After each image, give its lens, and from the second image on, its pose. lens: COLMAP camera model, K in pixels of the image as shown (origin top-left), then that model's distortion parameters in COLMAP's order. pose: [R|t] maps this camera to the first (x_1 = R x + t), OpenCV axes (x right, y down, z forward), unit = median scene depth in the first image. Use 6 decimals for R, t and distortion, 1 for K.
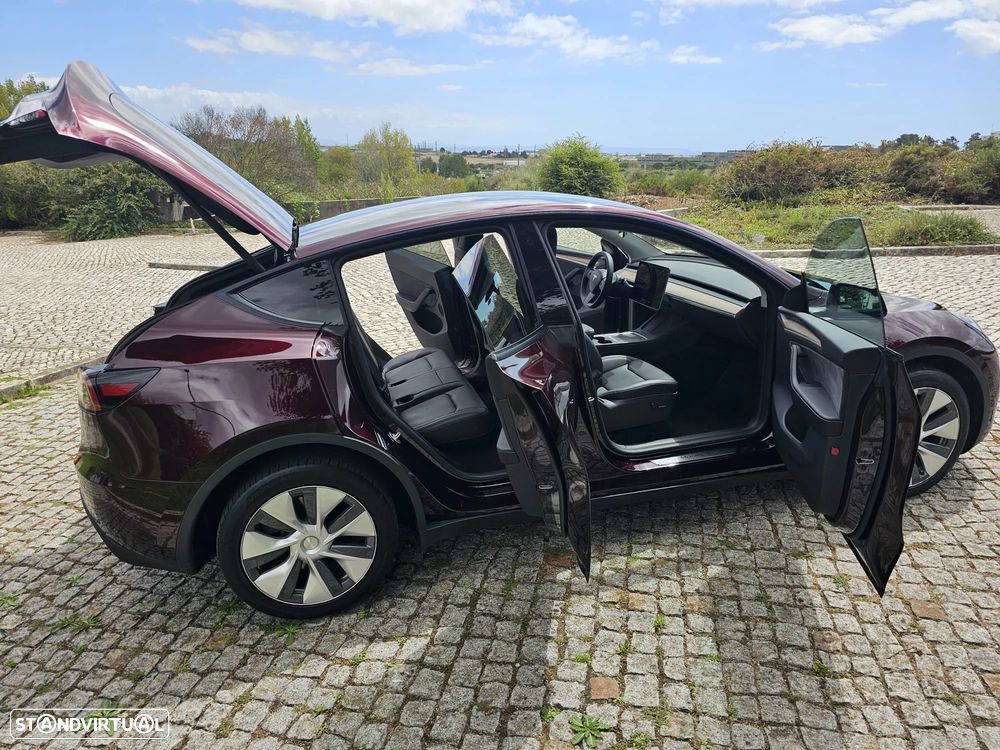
lens RADIAL K [[666.2, 0, 501.5], [0, 666.2, 375.8], [0, 0, 1]] dist [0.060397, -0.055974]
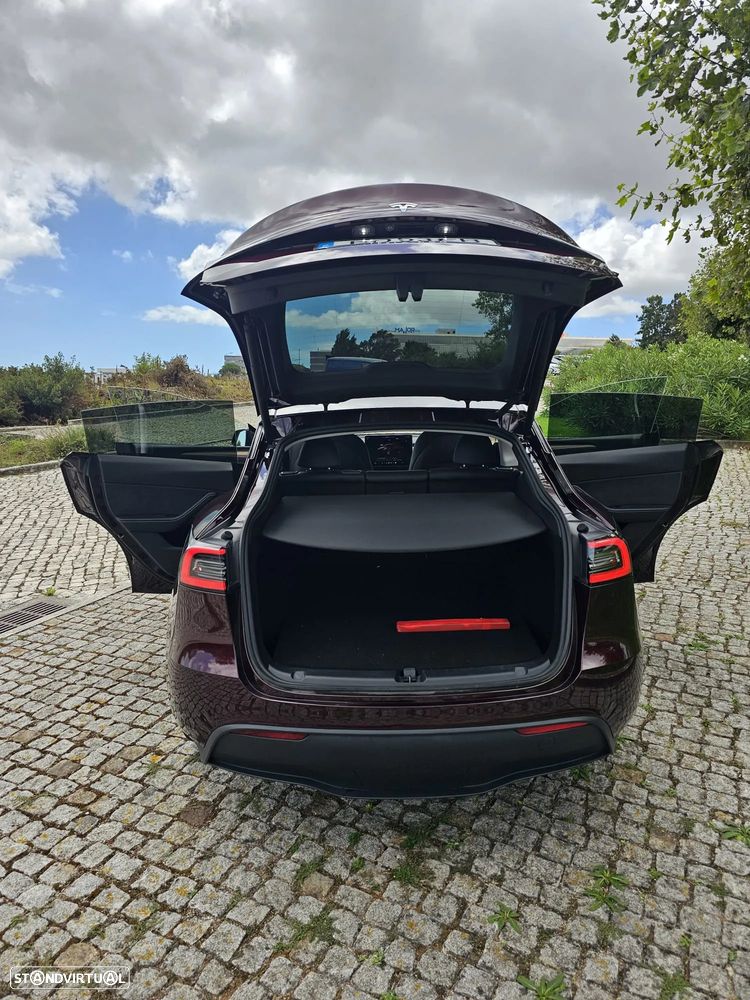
lens RADIAL K [[666.2, 0, 385.7], [0, 666.2, 493.9], [0, 0, 1]] dist [0.060397, -0.055974]
pose [[0.243192, -0.139159, 0.959944, -0.304841], [0.306975, 0.949829, 0.059923, -0.038555], [-0.920122, 0.280106, 0.273709, 0.202929]]
